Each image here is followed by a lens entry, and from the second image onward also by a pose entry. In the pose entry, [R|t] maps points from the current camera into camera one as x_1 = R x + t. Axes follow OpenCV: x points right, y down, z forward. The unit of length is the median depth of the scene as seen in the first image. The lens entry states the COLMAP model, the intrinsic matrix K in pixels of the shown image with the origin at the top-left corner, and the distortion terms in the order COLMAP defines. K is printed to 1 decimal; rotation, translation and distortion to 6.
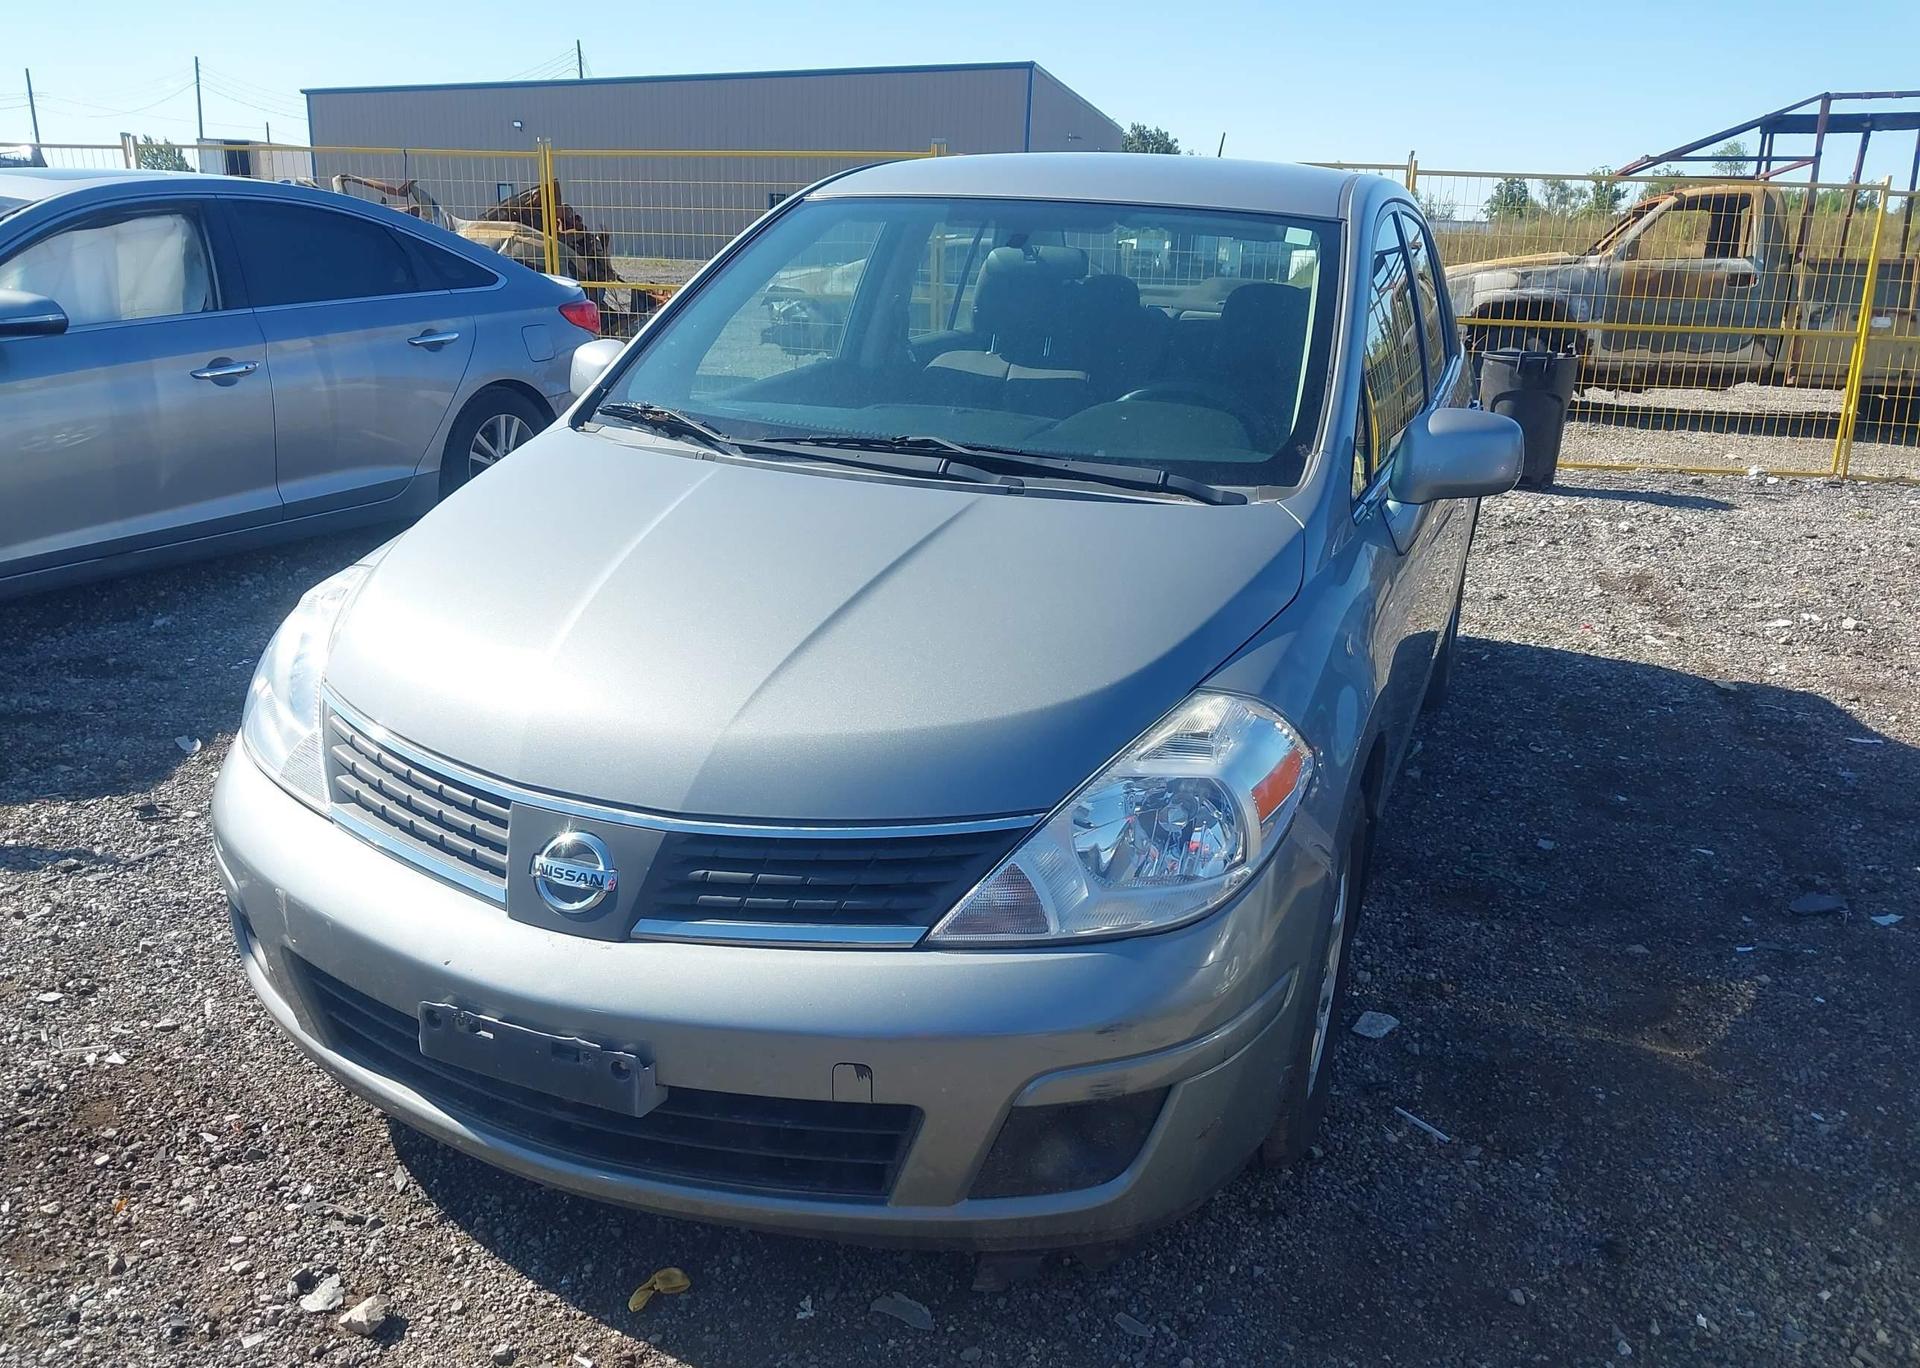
lens RADIAL K [[1575.4, 0, 960.0], [0, 1575.4, 680.0], [0, 0, 1]] dist [0.002845, 0.006688]
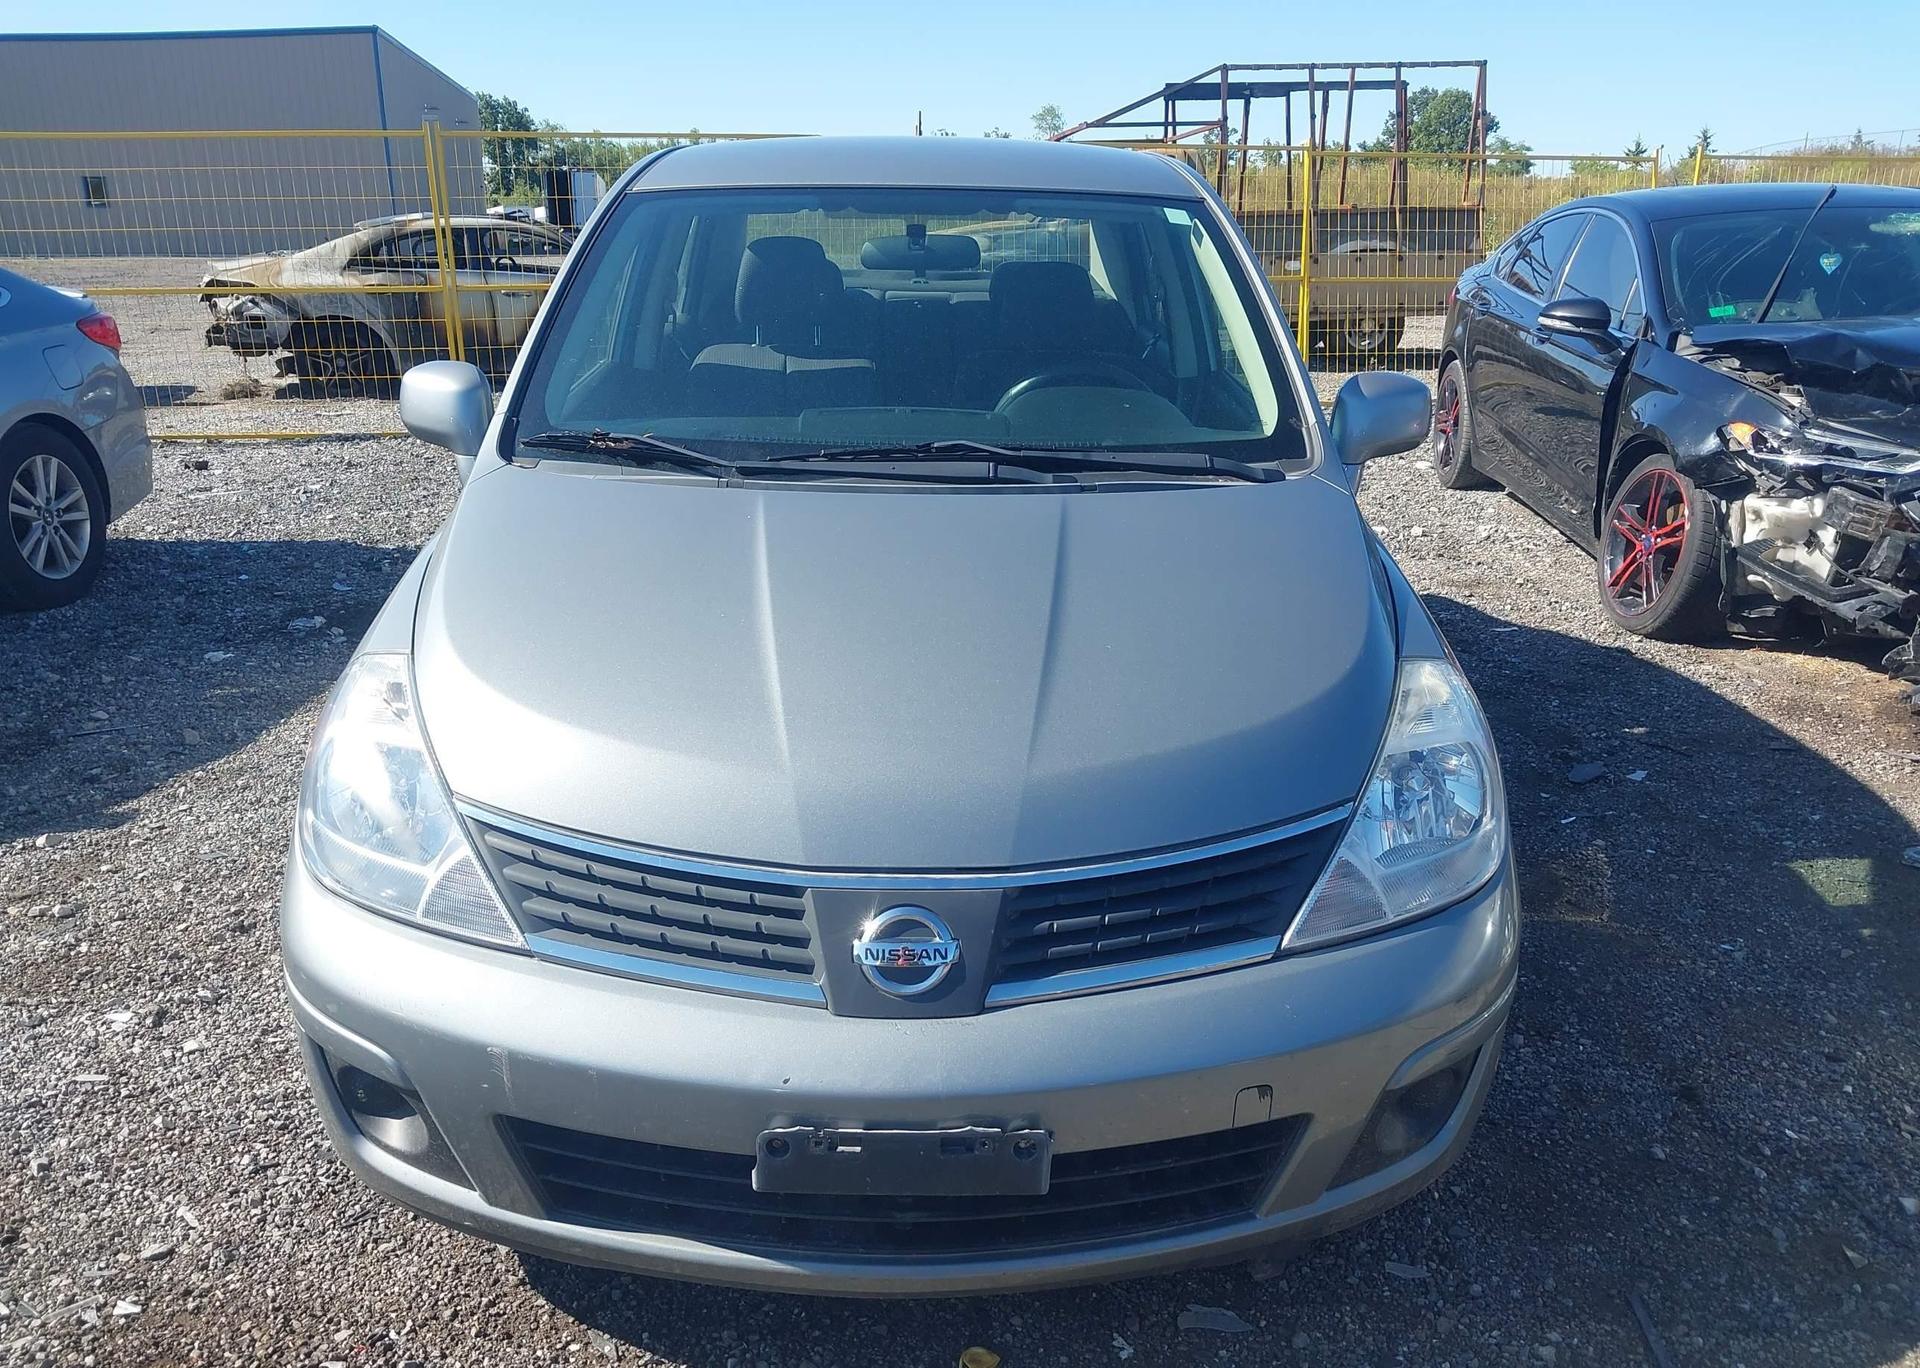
lens RADIAL K [[1575.4, 0, 966.8], [0, 1575.4, 681.4], [0, 0, 1]] dist [0.002845, 0.006688]
pose [[0.921874, -0.141095, 0.360888, -0.386771], [0.133926, 0.989972, 0.044938, -0.051858], [-0.363609, 0.006906, 0.931526, 0.102277]]
